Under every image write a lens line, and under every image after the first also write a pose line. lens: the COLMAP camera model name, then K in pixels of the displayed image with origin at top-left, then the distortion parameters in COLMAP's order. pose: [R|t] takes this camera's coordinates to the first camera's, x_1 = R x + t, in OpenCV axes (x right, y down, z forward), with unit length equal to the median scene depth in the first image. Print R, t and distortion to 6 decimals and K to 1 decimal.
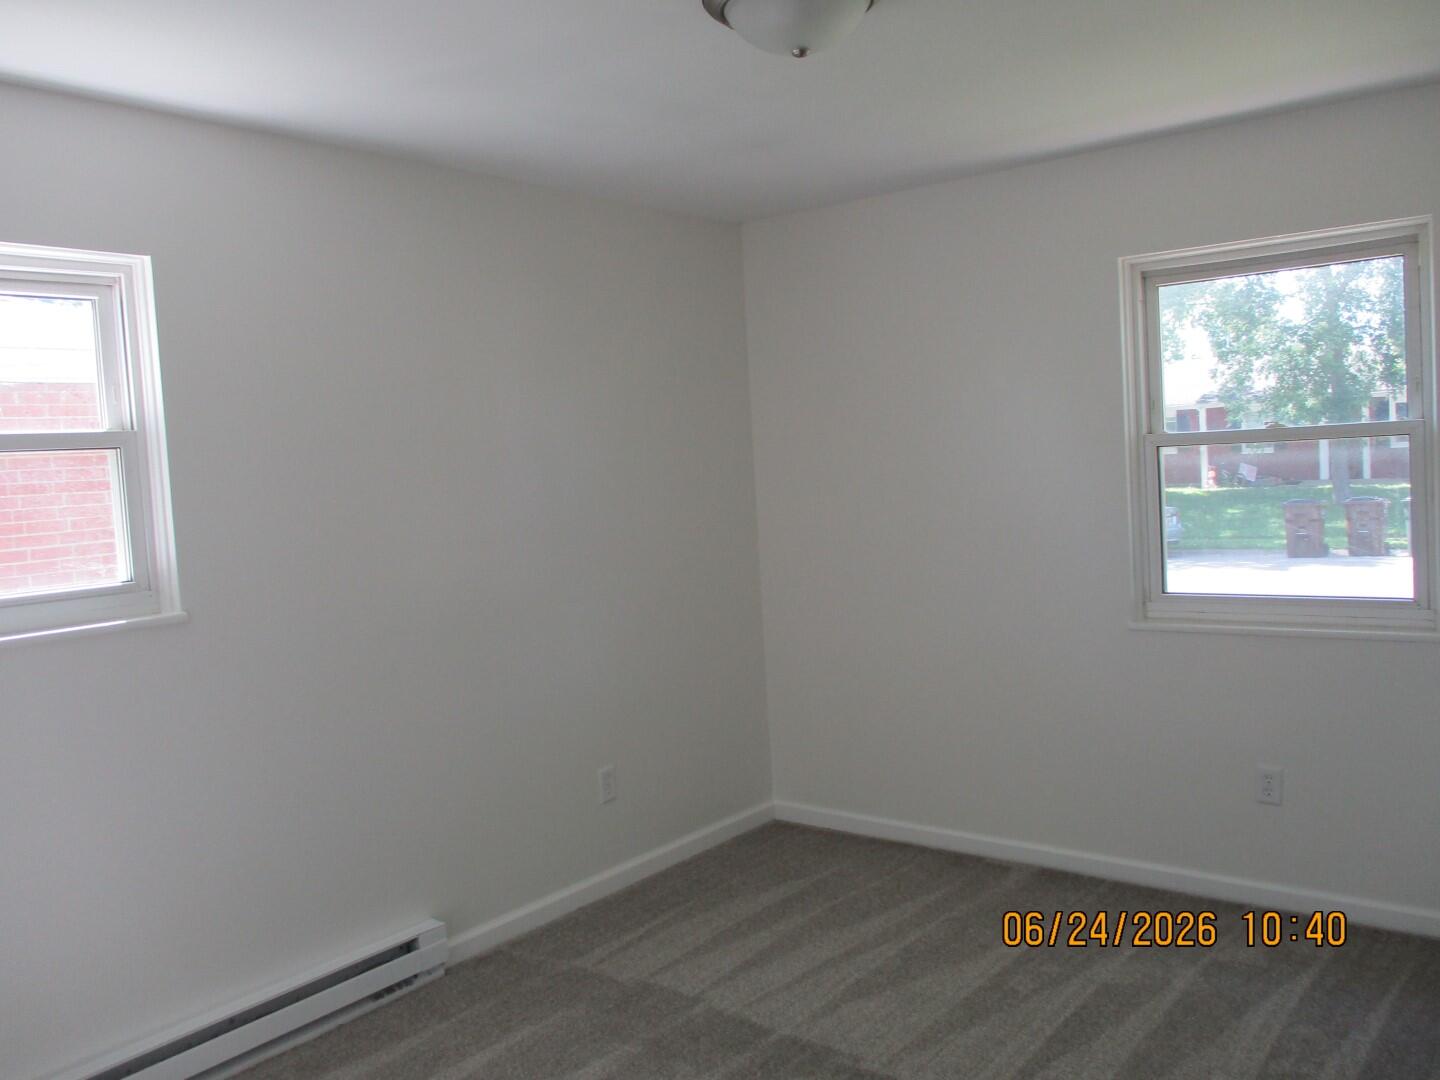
lens RADIAL K [[1192.8, 0, 720.0], [0, 1192.8, 540.0], [0, 0, 1]] dist [-0.026739, -0.000447]
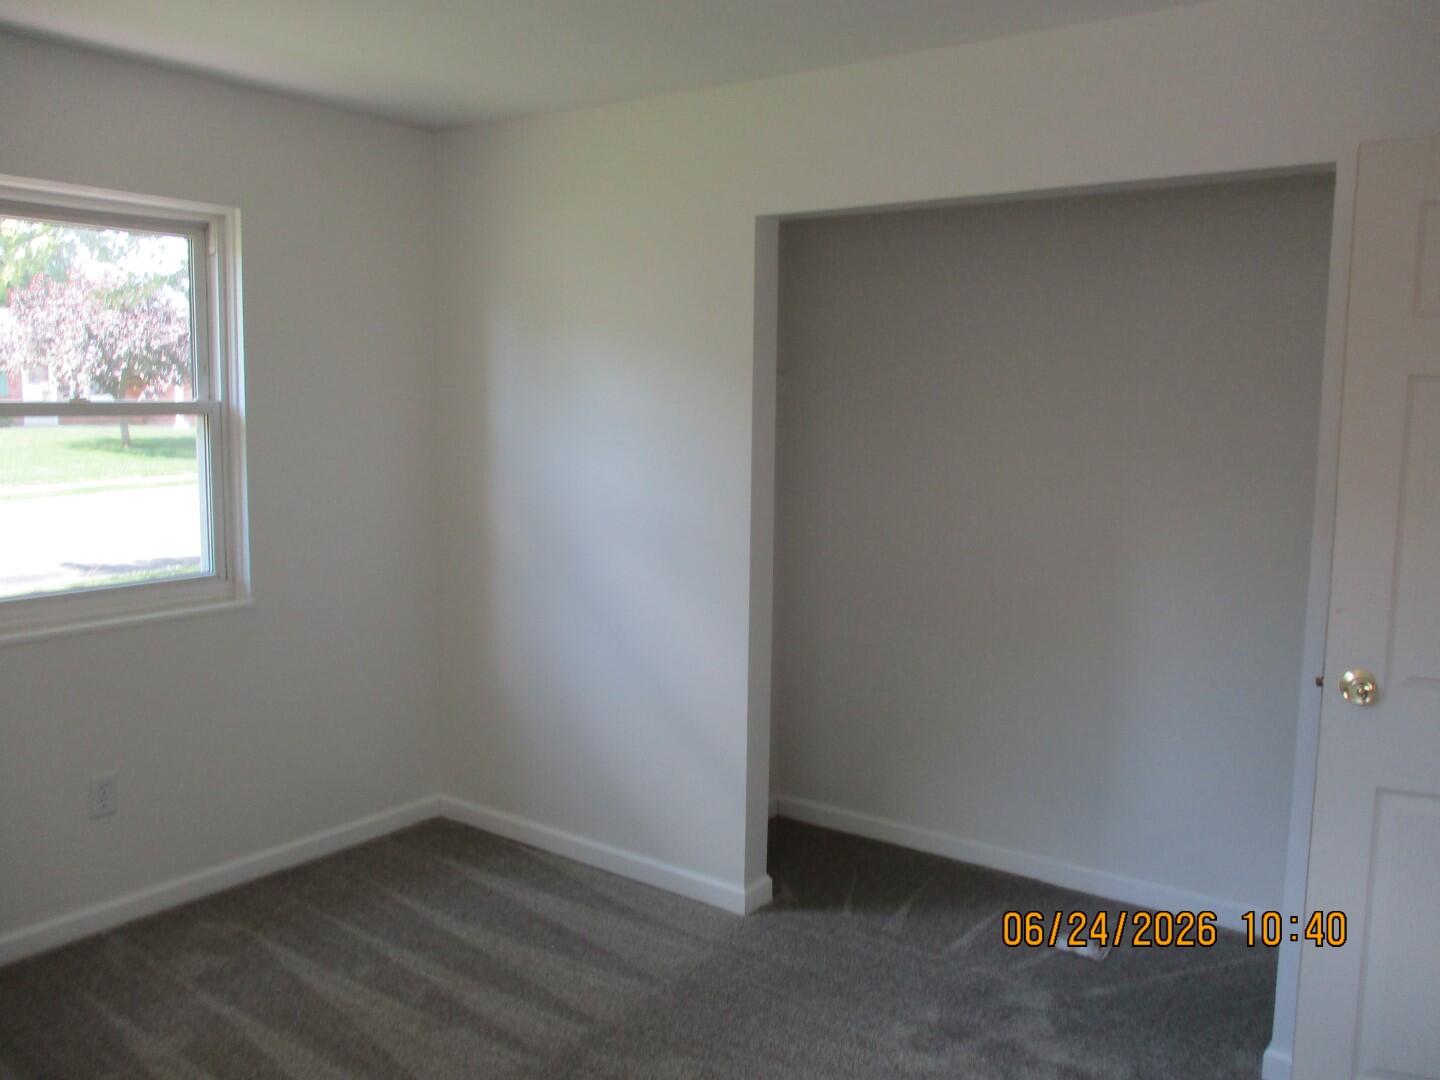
lens RADIAL K [[1192.8, 0, 720.0], [0, 1192.8, 540.0], [0, 0, 1]] dist [-0.026739, -0.000447]
pose [[-0.028189, -0.061298, 0.997721, -0.518157], [0.059880, 0.996222, 0.062897, -0.019131], [-0.997808, 0.061516, -0.024412, 0.630885]]
